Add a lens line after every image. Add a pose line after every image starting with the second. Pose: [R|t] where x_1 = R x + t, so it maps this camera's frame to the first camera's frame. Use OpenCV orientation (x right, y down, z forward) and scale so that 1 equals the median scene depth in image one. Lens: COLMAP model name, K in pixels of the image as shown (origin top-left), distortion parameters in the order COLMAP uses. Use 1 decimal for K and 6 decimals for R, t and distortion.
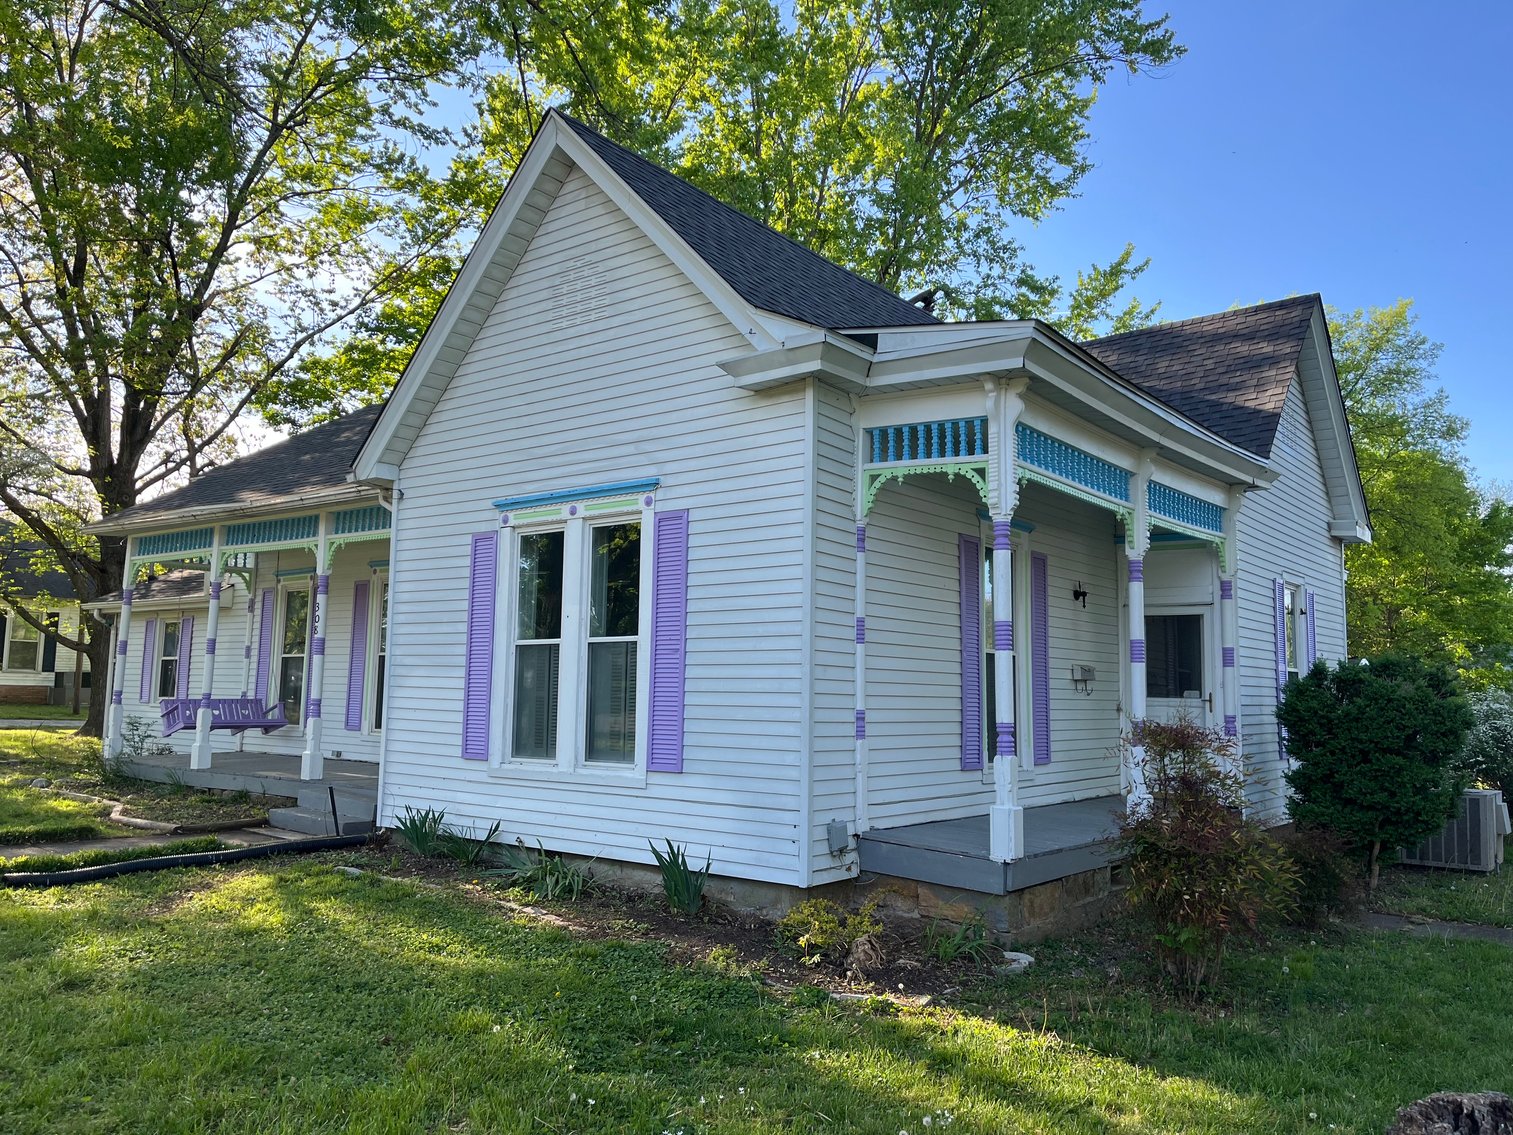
lens RADIAL K [[1142.8, 0, 756.5], [0, 1142.8, 567.5], [0, 0, 1]] dist [0.069486, -0.001890]
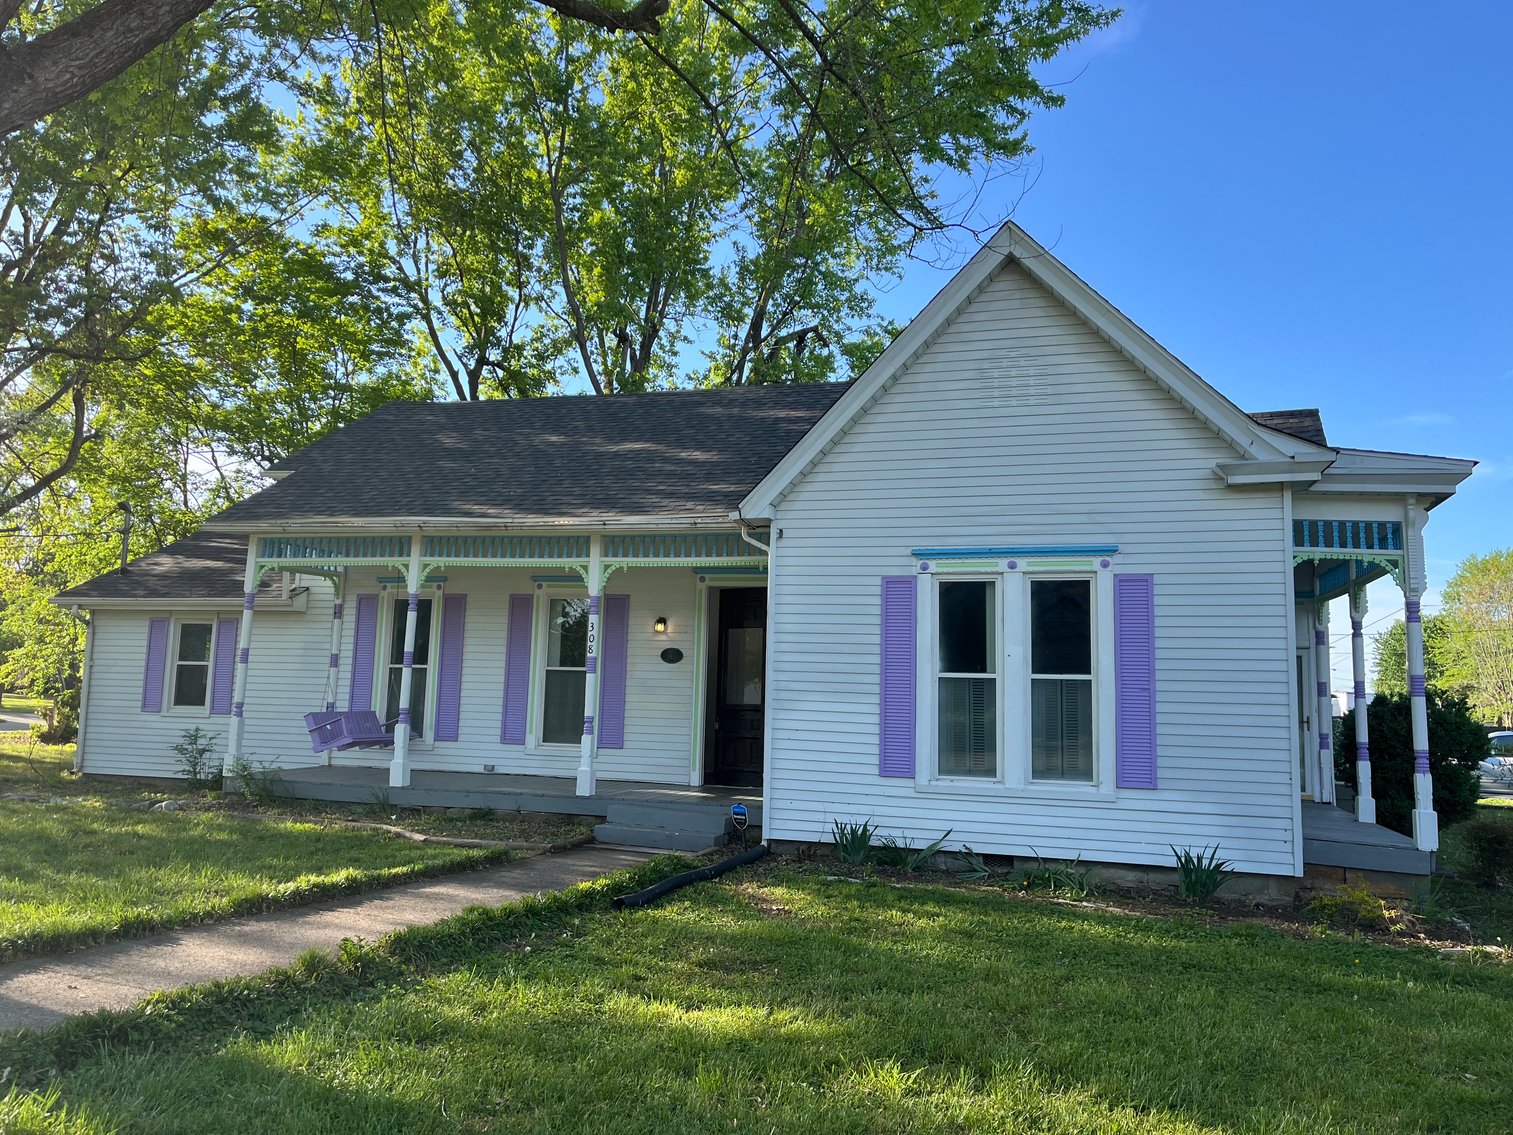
lens RADIAL K [[1142.8, 0, 756.5], [0, 1142.8, 567.5], [0, 0, 1]] dist [0.069486, -0.001890]
pose [[0.933480, 0.047476, 0.355474, -0.799974], [-0.049488, 0.998769, -0.003437, -0.029397], [-0.355199, -0.014383, 0.934680, -0.005805]]
